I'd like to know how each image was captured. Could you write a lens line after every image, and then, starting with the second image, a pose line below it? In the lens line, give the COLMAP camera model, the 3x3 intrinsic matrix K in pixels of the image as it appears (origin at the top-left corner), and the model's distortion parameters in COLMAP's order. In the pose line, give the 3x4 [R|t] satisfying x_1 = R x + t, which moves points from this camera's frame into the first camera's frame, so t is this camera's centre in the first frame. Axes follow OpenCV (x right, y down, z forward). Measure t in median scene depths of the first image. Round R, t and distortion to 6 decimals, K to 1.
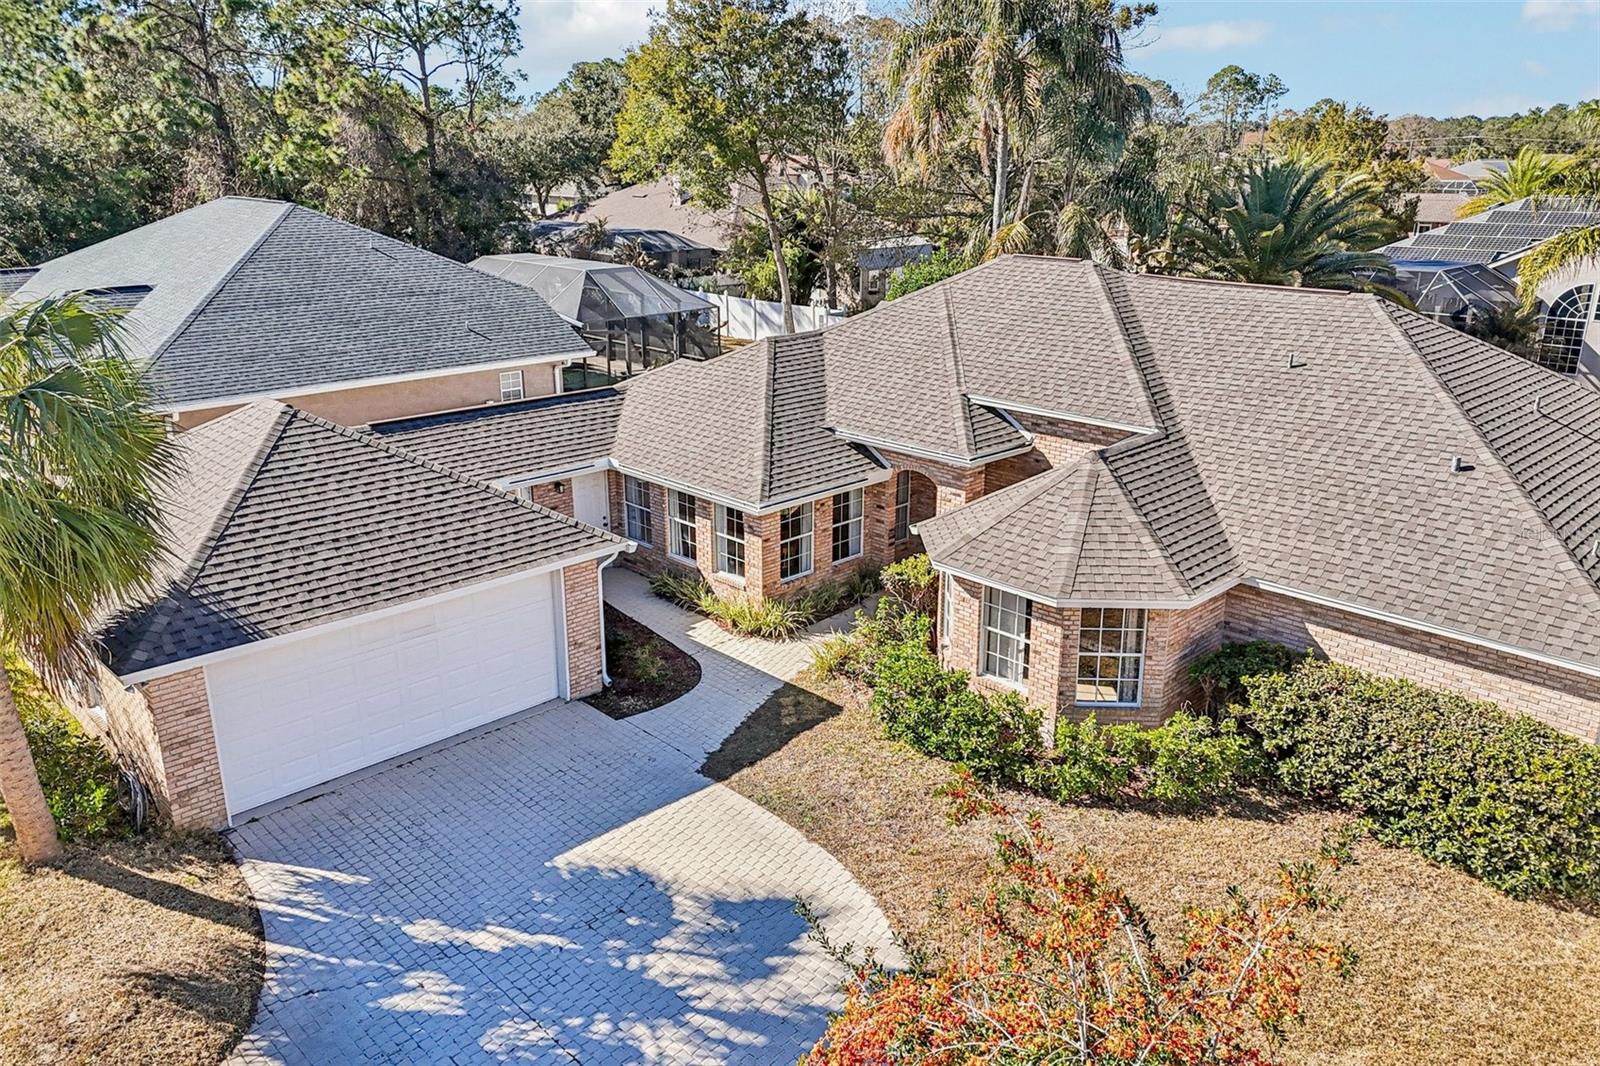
lens RADIAL K [[1172.1, 0, 790.8], [0, 1172.1, 531.4], [0, 0, 1]] dist [0.025166, -0.004435]
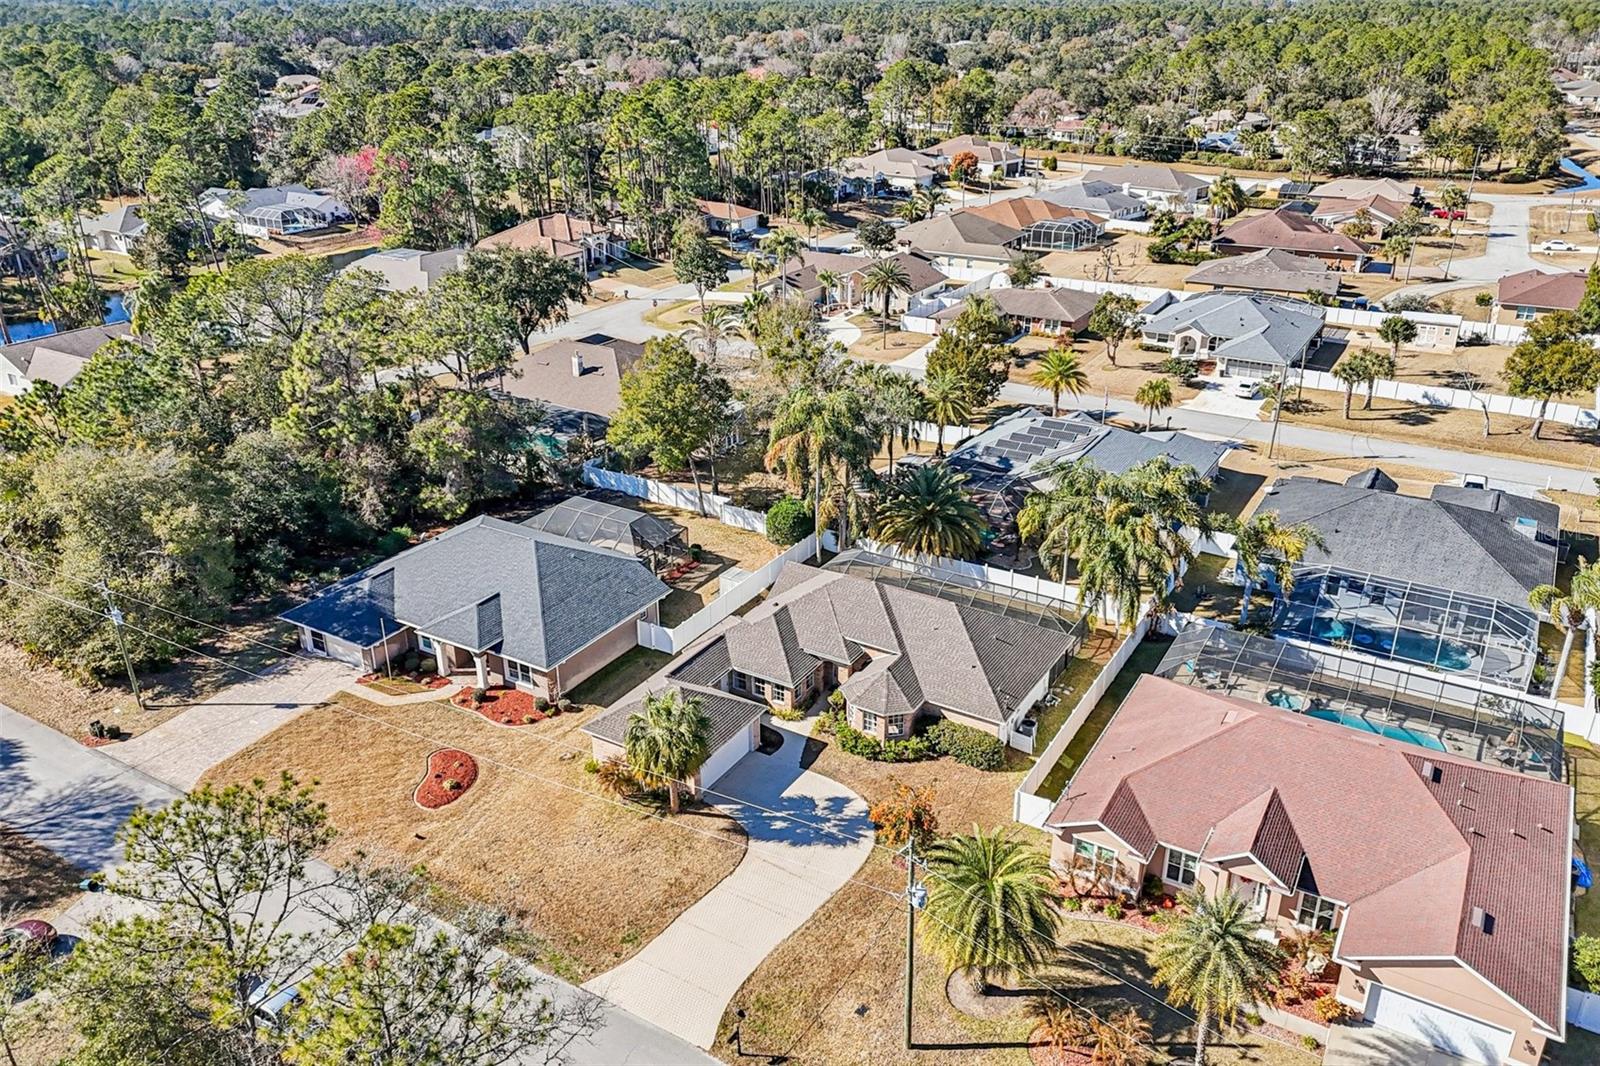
lens RADIAL K [[1172.1, 0, 801.6], [0, 1172.1, 534.4], [0, 0, 1]] dist [0.025166, -0.004435]
pose [[0.964745, -0.105353, 0.241180, -0.953004], [0.080164, 0.990470, 0.111998, -1.025545], [-0.250681, -0.088716, 0.963996, -2.770993]]
